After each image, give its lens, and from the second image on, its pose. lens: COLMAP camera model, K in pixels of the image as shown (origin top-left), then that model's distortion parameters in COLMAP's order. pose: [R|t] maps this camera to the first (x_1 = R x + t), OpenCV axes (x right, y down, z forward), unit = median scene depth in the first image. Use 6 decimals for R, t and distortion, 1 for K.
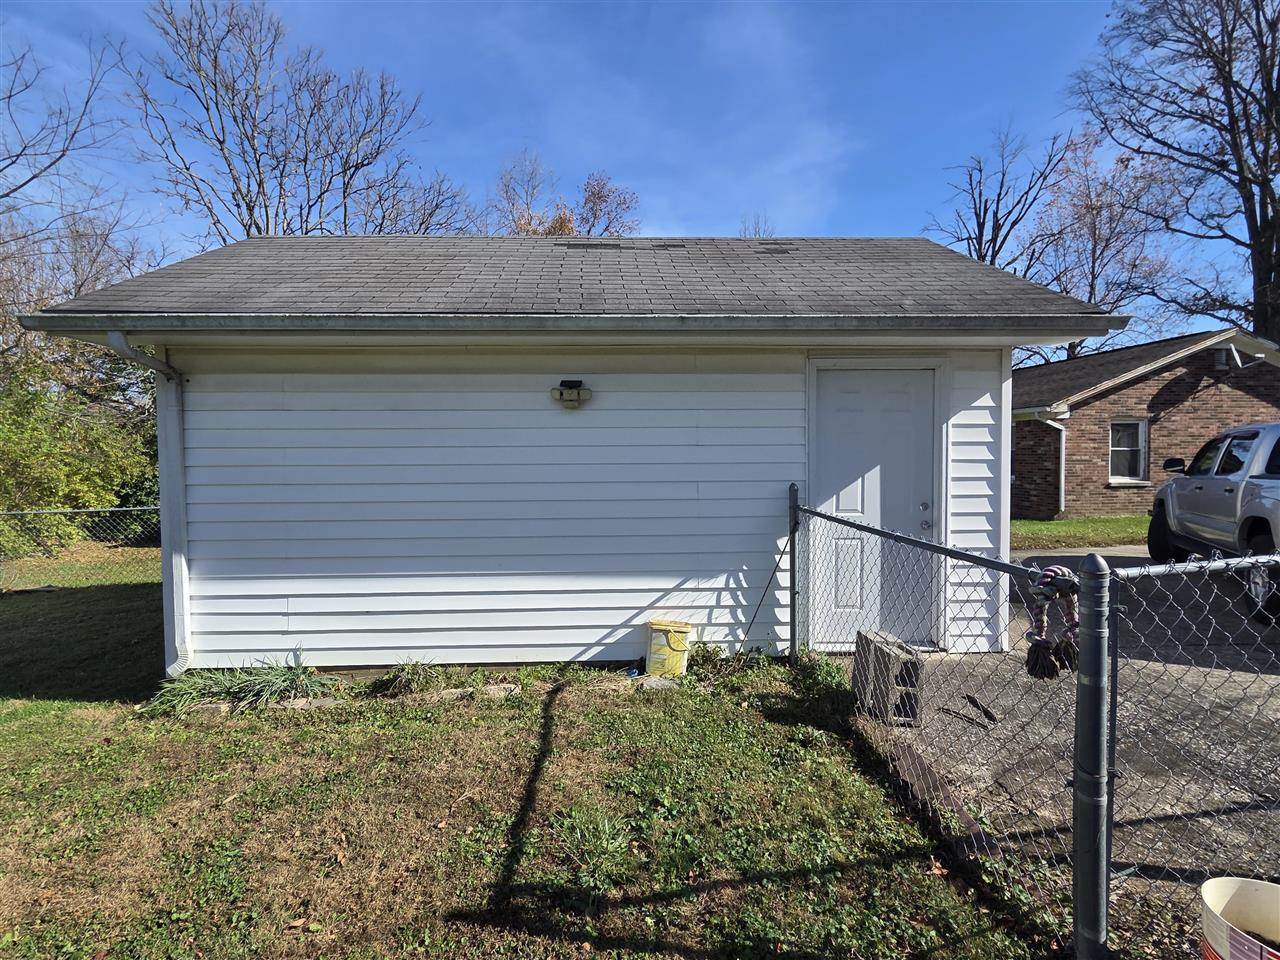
lens RADIAL K [[605.6, 0, 640.0], [0, 605.6, 480.0], [0, 0, 1]] dist [0.000662, 0.000437]
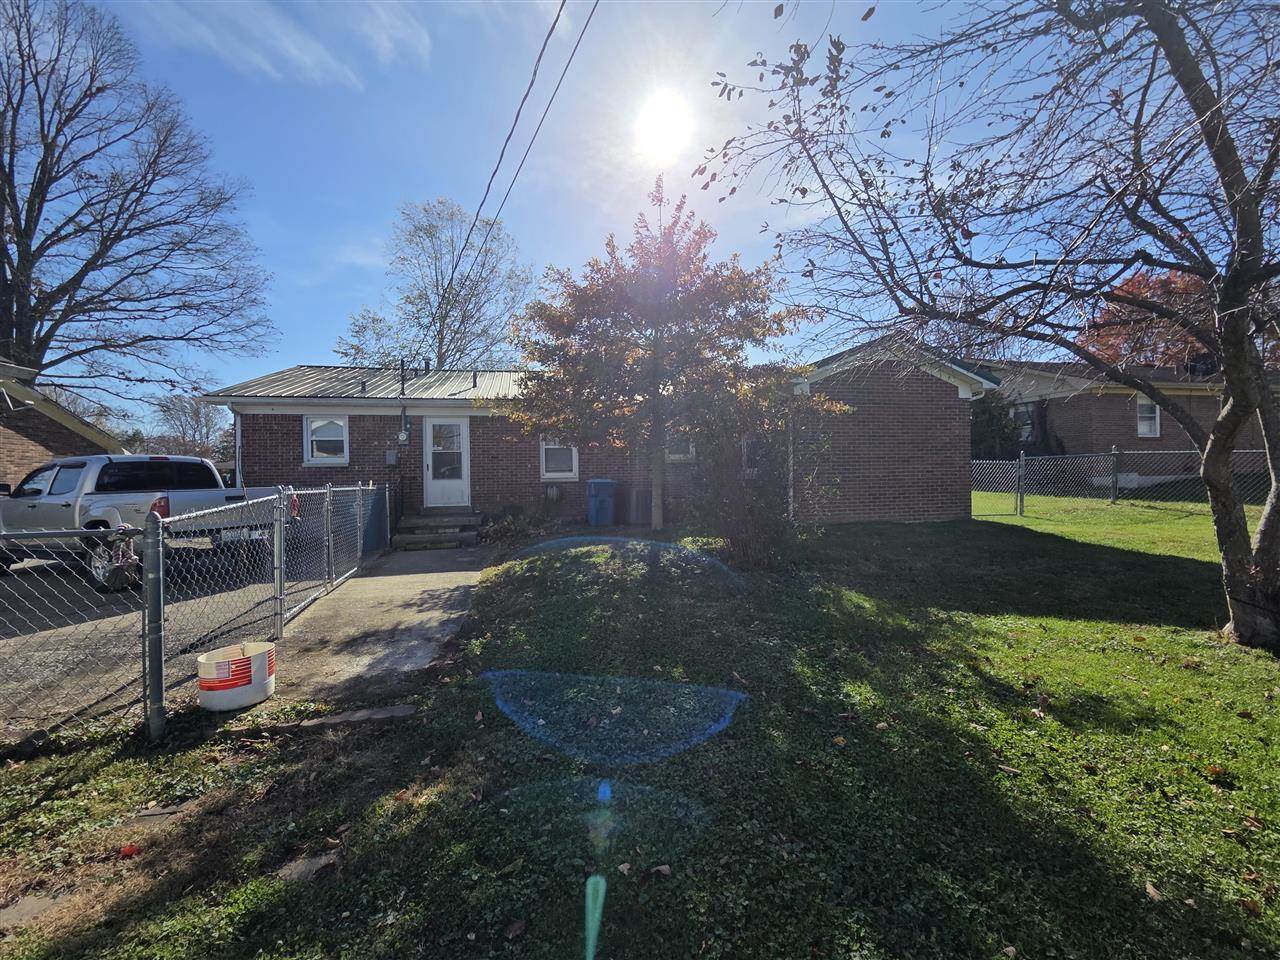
lens RADIAL K [[515.8, 0, 640.0], [0, 515.8, 480.0], [0, 0, 1]] dist [-0.000303, -0.000052]
pose [[-0.131269, 0.008766, 0.991308, -0.432745], [0.052905, 0.998598, -0.001825, 0.039519], [-0.989934, 0.052205, -0.131549, -0.141414]]
